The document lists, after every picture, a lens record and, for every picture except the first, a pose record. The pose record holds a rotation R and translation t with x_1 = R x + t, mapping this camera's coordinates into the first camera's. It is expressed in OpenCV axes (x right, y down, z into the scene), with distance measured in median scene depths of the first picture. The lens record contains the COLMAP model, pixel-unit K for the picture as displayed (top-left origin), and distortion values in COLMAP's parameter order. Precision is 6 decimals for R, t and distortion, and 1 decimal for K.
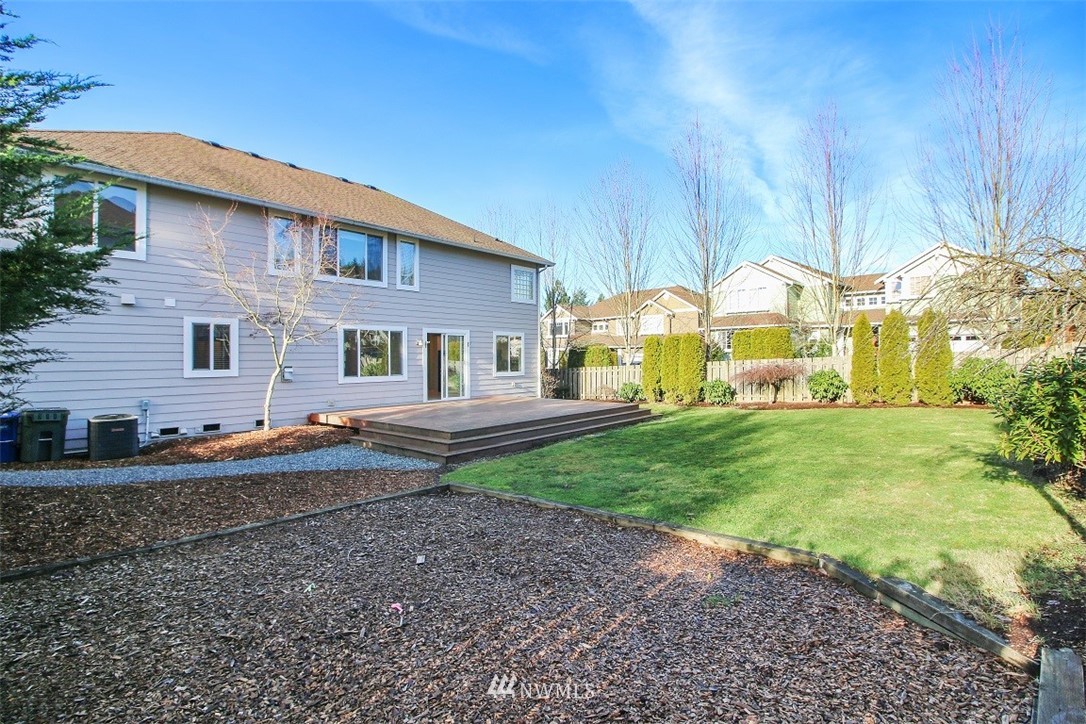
lens RADIAL K [[525.9, 0, 539.6], [0, 525.9, 350.4], [0, 0, 1]] dist [-0.001798, -0.000492]
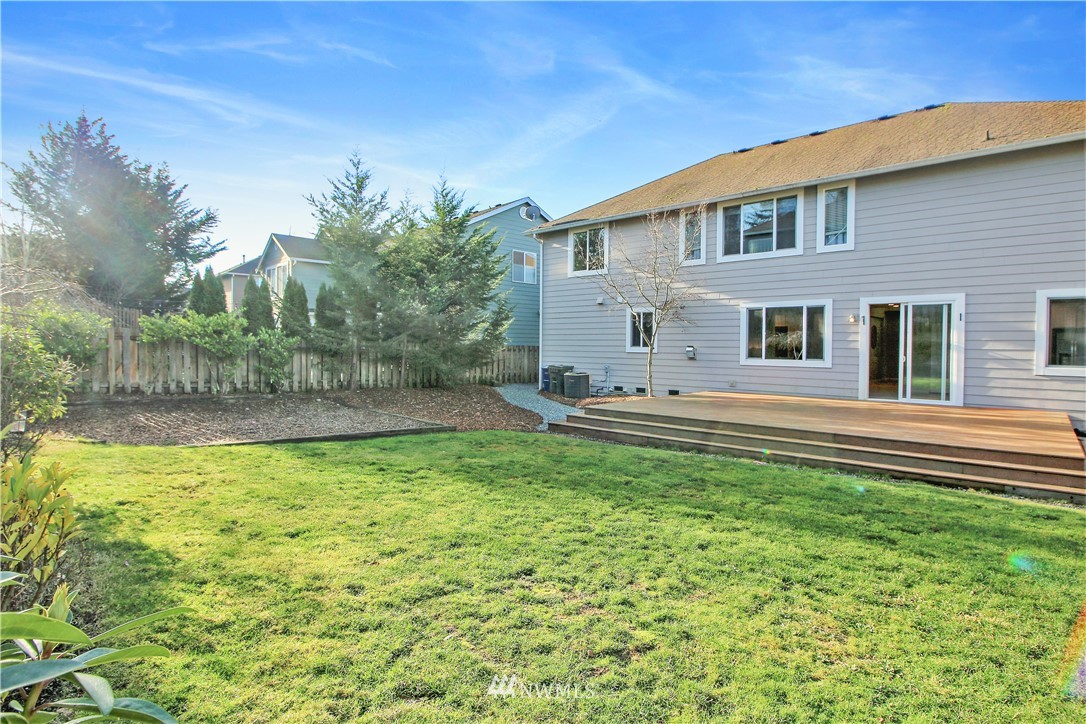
lens RADIAL K [[525.9, 0, 539.6], [0, 525.9, 350.4], [0, 0, 1]] dist [-0.001798, -0.000492]
pose [[-0.022041, 0.023827, -0.999473, 0.552167], [0.009693, 0.999674, 0.023618, 0.009111], [0.999710, -0.009167, -0.022265, 0.600224]]
